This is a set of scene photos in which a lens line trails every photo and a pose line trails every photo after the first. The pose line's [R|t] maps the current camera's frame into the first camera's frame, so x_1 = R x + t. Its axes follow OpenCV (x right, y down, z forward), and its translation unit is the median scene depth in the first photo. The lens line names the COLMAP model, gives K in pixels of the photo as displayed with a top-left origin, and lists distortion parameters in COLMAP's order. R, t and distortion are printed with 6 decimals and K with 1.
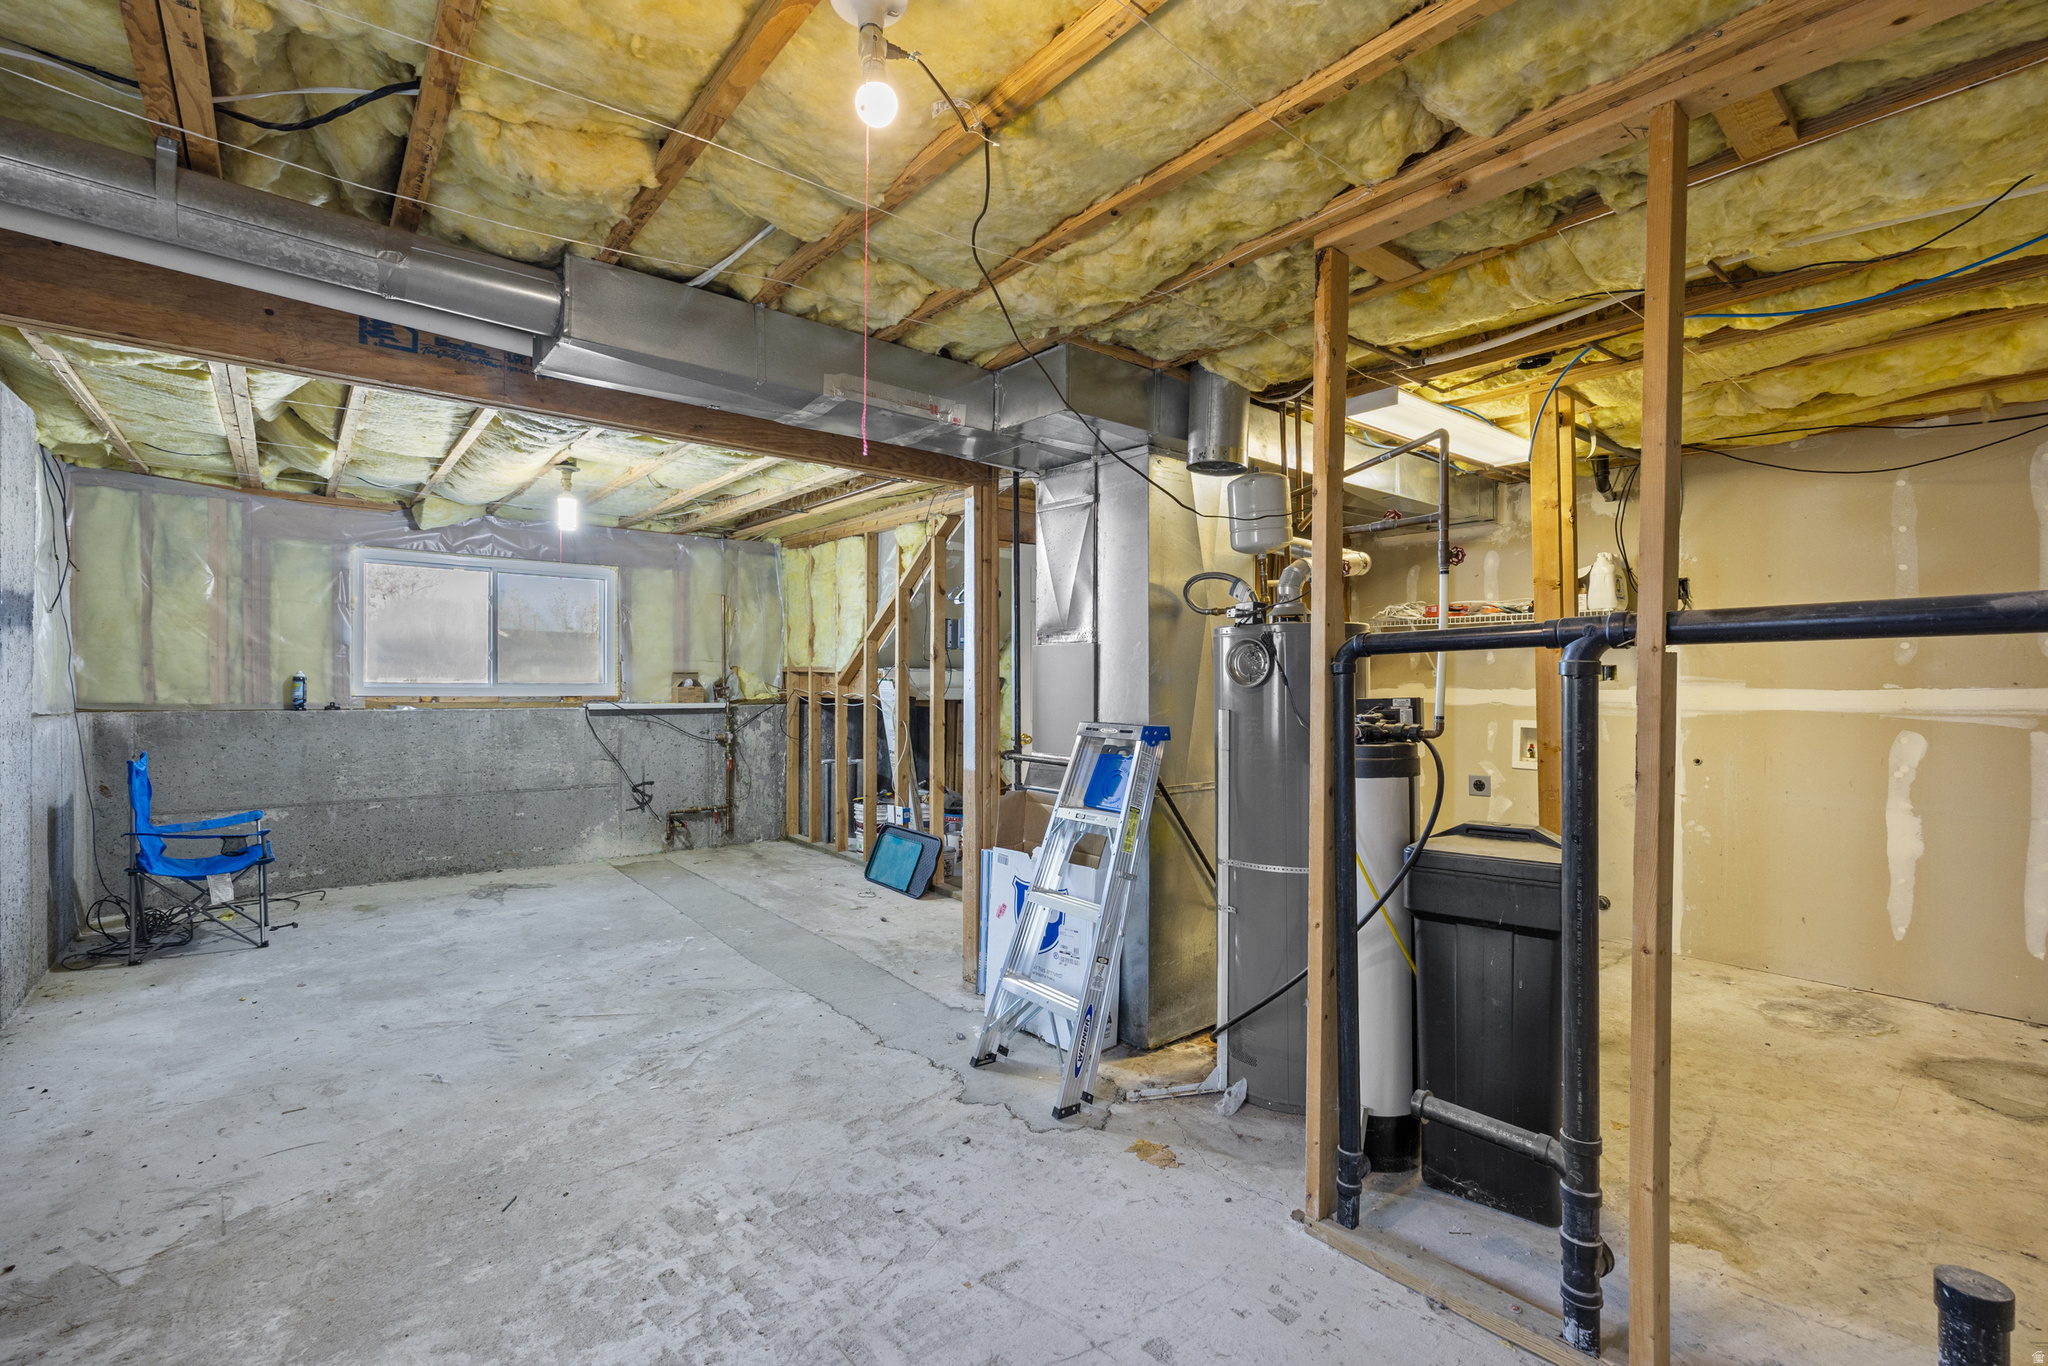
lens RADIAL K [[883.0, 0, 1024.0], [0, 883.0, 683.0], [0, 0, 1]] dist [-0.005478, -0.001089]
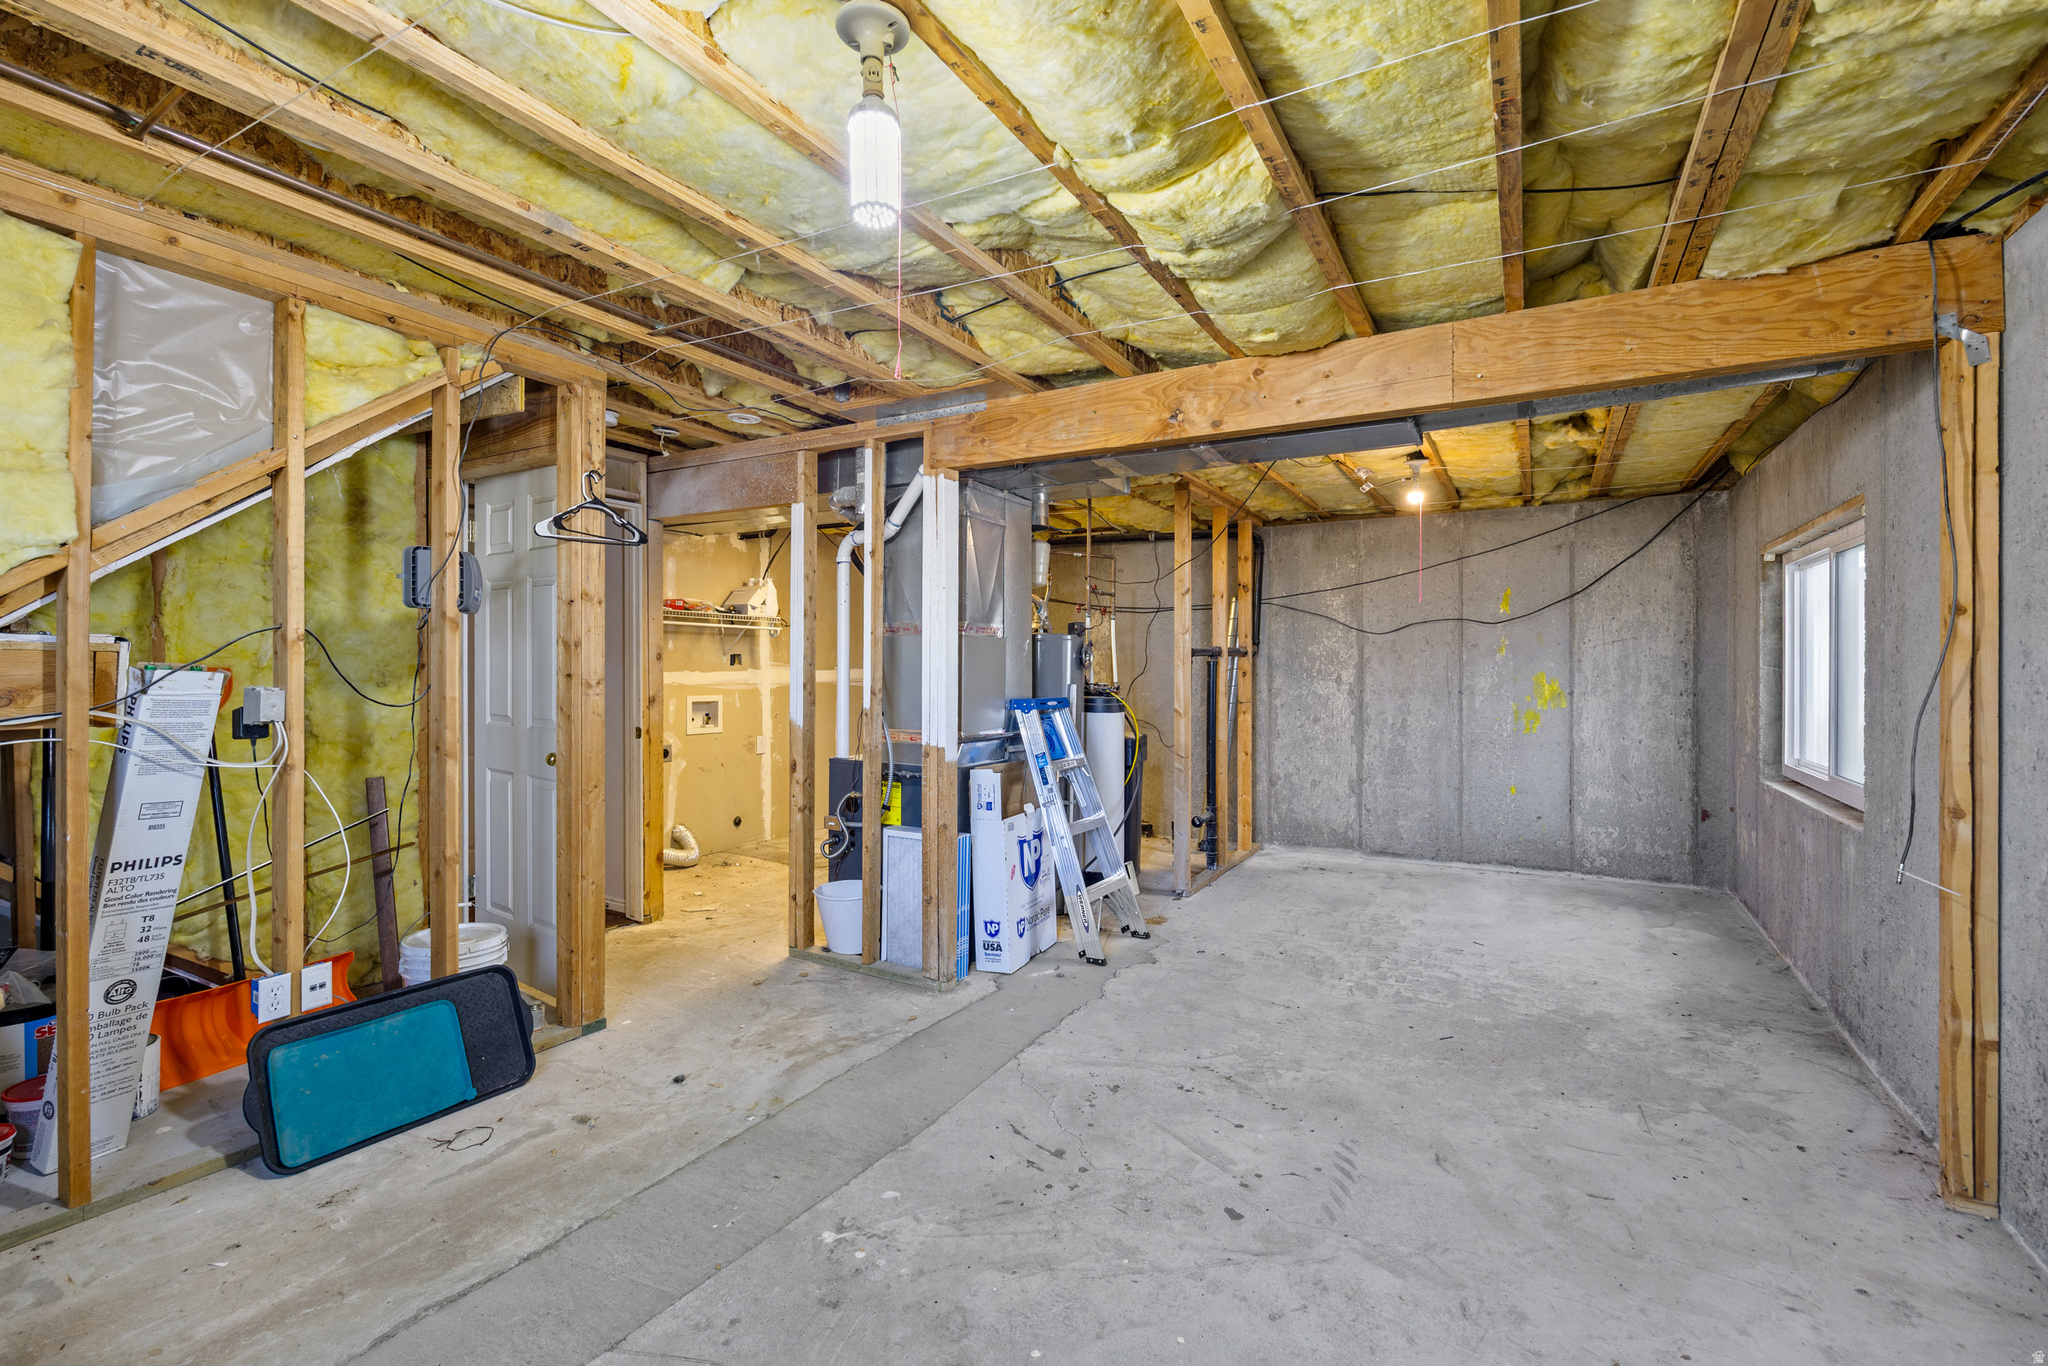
lens RADIAL K [[950.9, 0, 954.5], [0, 950.9, 646.5], [0, 0, 1]] dist [-0.011793, 0.000346]
pose [[-0.323265, 0.011948, 0.946233, -1.284877], [-0.001095, 0.999915, -0.013000, -0.019703], [-0.946308, -0.005239, -0.323224, 1.619270]]
